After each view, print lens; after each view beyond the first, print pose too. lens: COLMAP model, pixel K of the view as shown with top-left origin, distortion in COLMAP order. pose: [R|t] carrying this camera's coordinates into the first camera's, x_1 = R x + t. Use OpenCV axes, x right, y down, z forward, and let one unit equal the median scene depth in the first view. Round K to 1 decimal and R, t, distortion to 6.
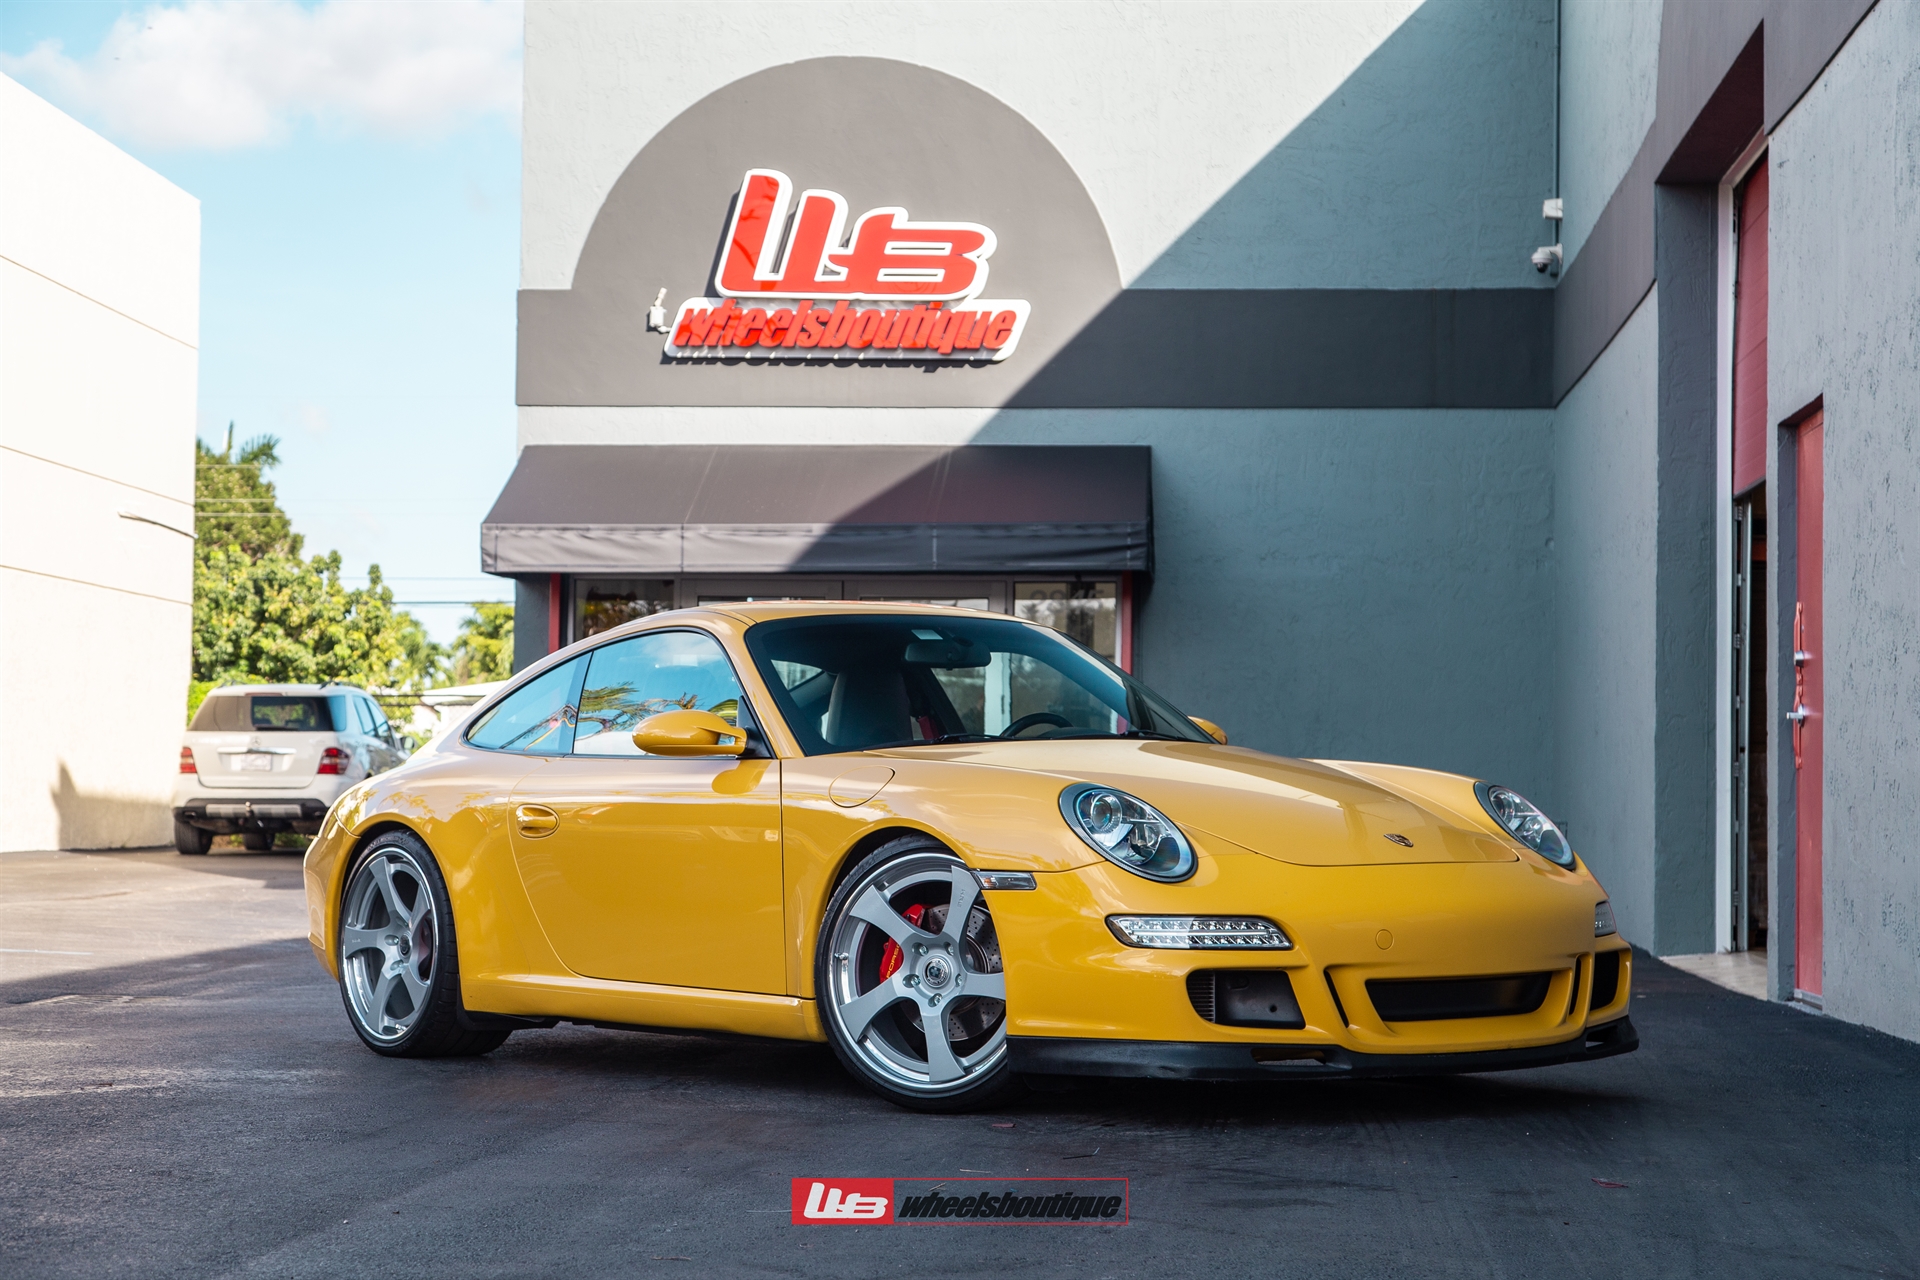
lens RADIAL K [[3581.2, 0, 960.0], [0, 3581.2, 640.0], [0, 0, 1]] dist [0.073623, -0.107449]
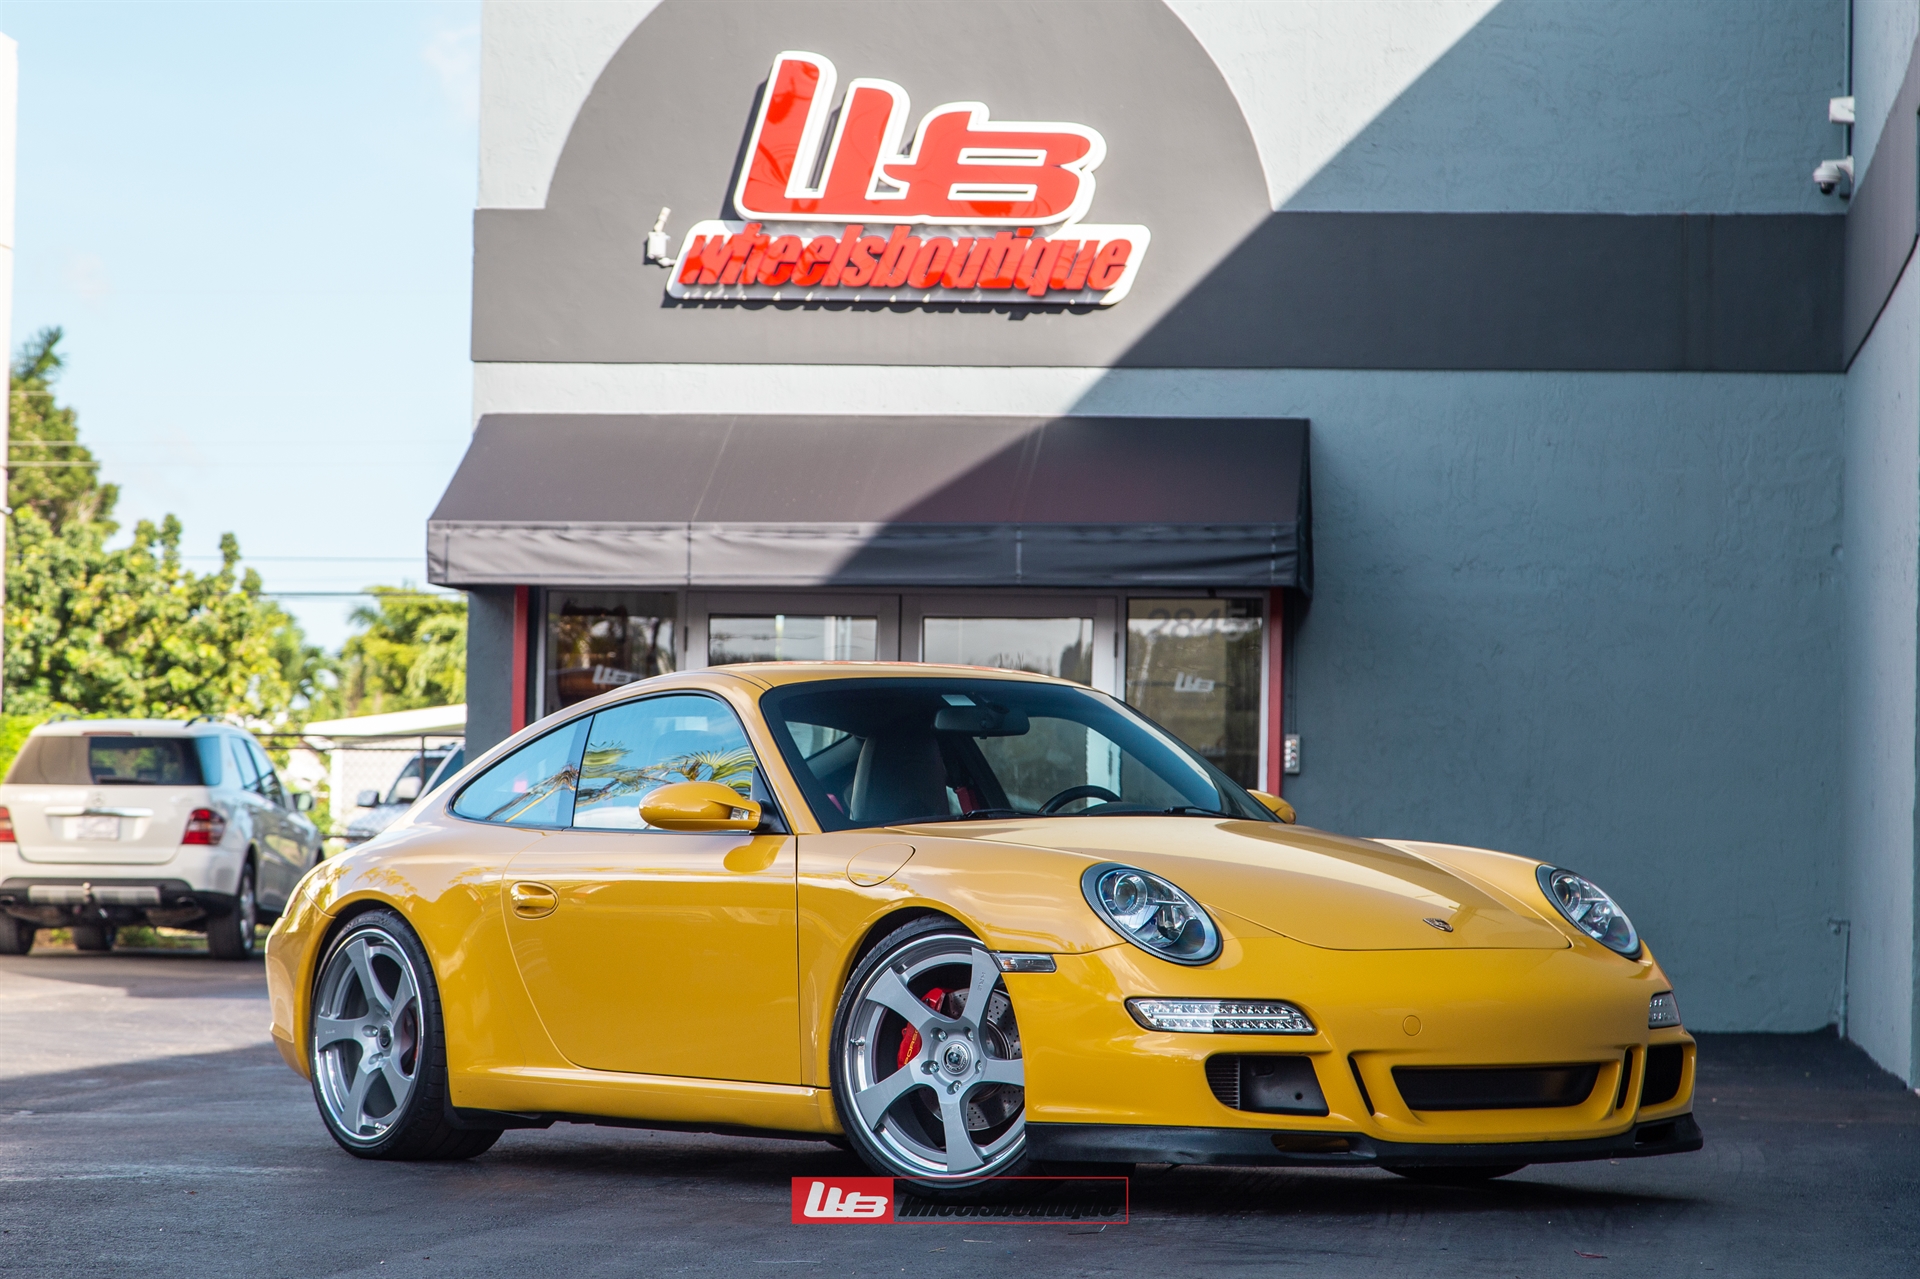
lens RADIAL K [[5629.3, 0, 960.0], [0, 5629.3, 639.5], [0, 0, 1]] dist [0.006545, 1.242204]
pose [[0.999585, 0.006408, -0.028084, 0.022396], [-0.006411, 0.999979, -0.000024, -0.012119], [0.028084, 0.000204, 0.999606, -0.314580]]
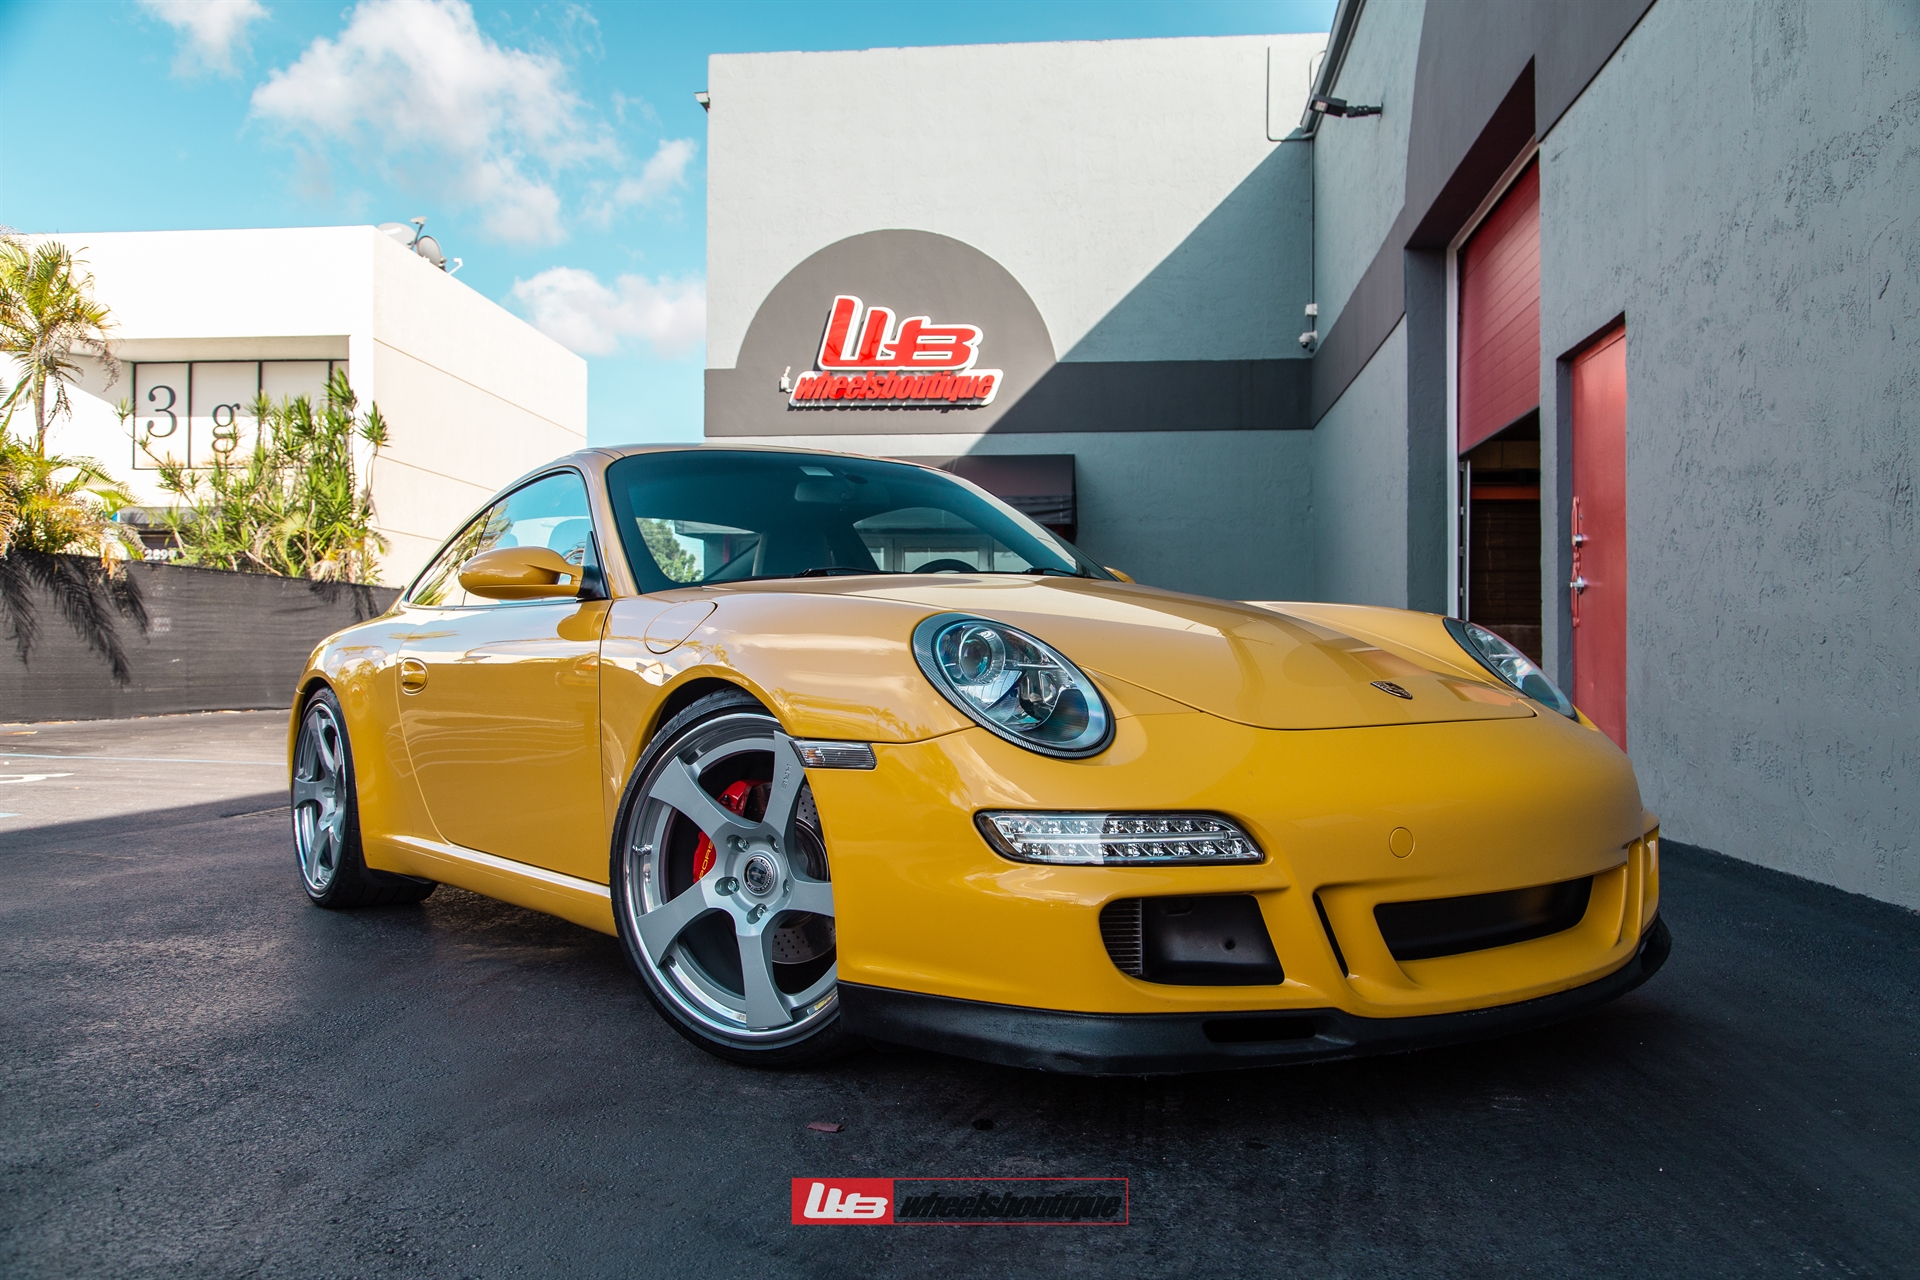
lens RADIAL K [[1567.3, 0, 960.0], [0, 1567.3, 640.0], [0, 0, 1]] dist [-0.002333, 0.000189]
pose [[0.999670, -0.009549, -0.023847, 0.026491], [0.010188, 0.999589, 0.026806, 0.022442], [0.023582, -0.027040, 0.999356, 0.421324]]
